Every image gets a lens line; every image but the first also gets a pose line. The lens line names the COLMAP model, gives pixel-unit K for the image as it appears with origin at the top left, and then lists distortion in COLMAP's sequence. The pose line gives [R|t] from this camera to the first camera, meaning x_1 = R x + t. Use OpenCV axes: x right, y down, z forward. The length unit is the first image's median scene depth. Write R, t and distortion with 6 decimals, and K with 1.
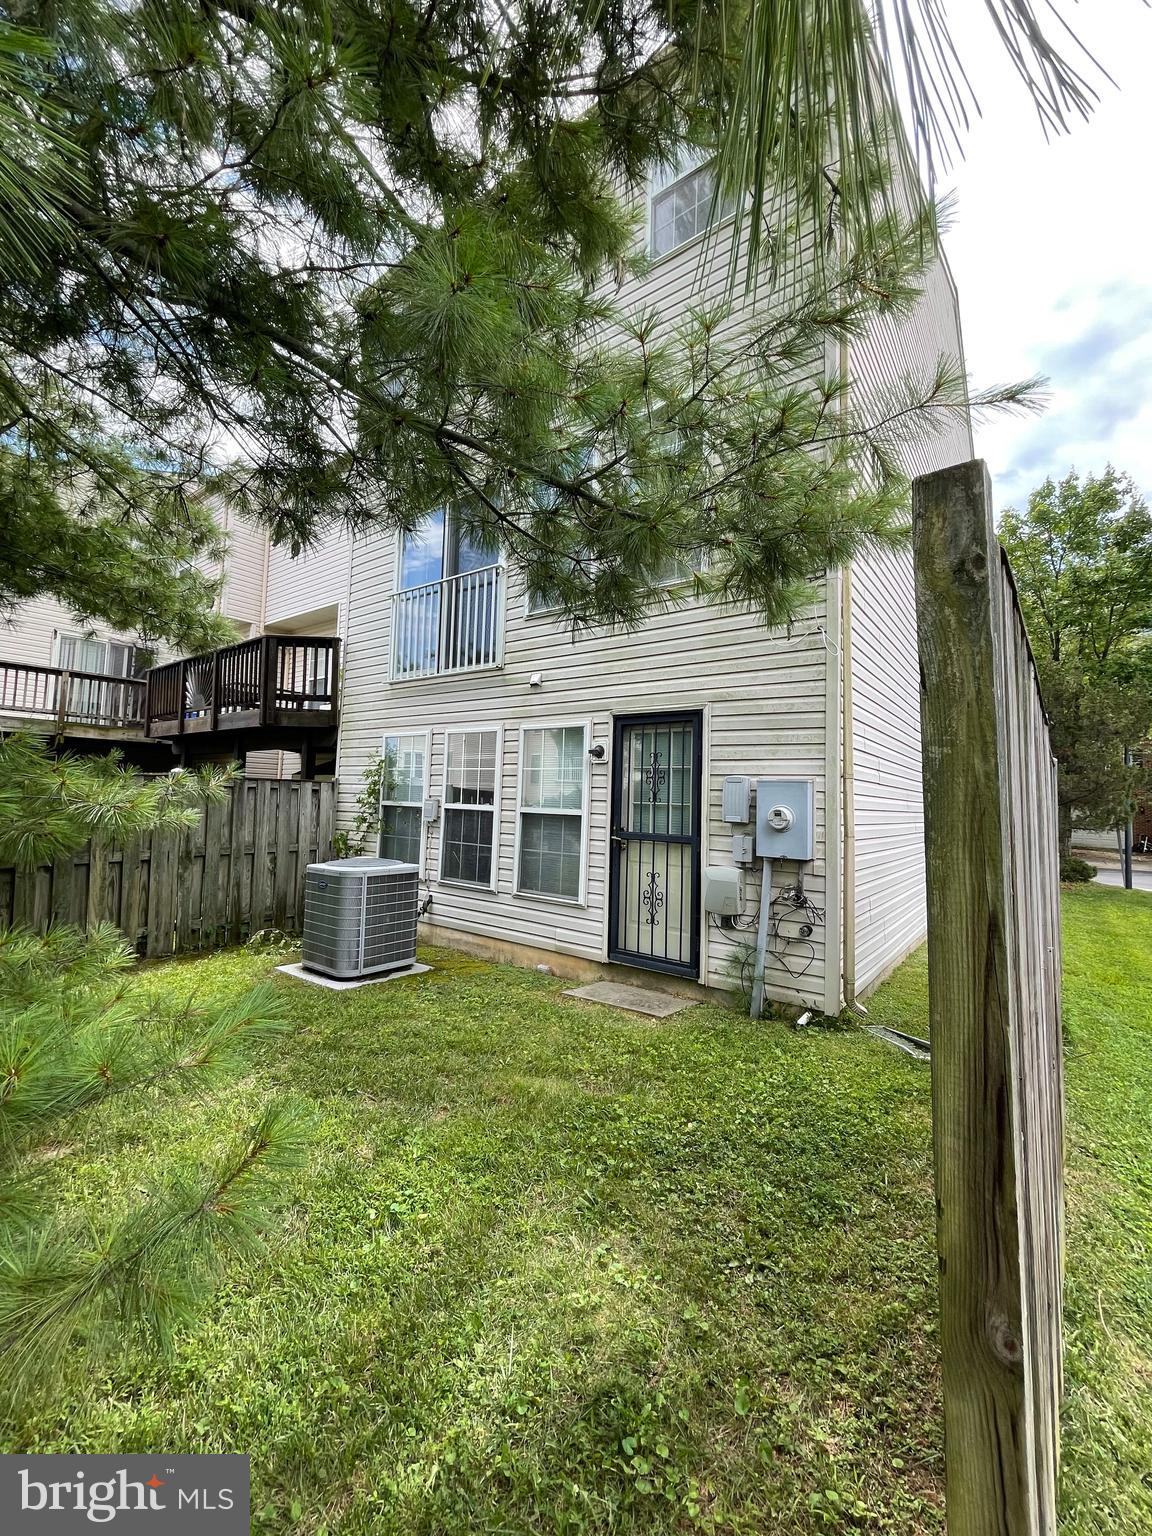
lens RADIAL K [[619.5, 0, 579.8], [0, 619.5, 753.0], [0, 0, 1]] dist [-0.003072, 0.000208]
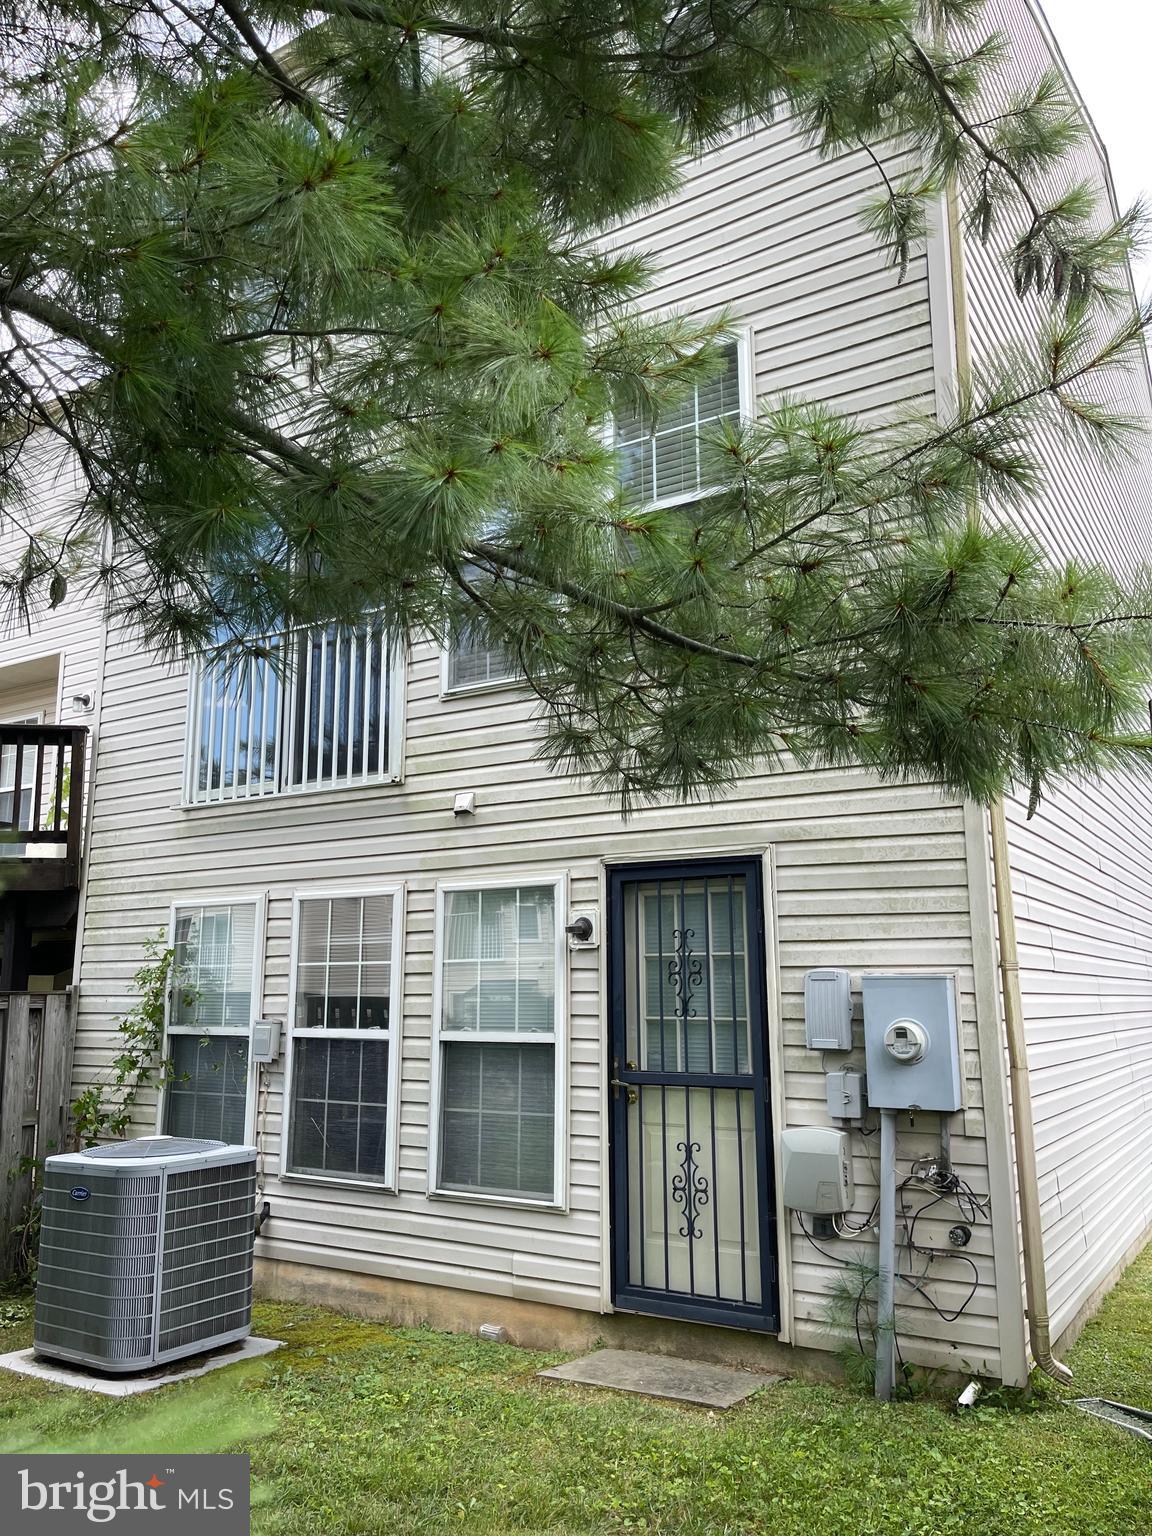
lens RADIAL K [[1159.2, 0, 580.0], [0, 1159.2, 767.8], [0, 0, 1]] dist [0.041173, -0.059240]
pose [[0.995970, -0.018281, 0.087809, -0.067699], [0.028215, 0.993165, -0.113257, -0.031081], [-0.085139, 0.115279, 0.989678, -0.093662]]
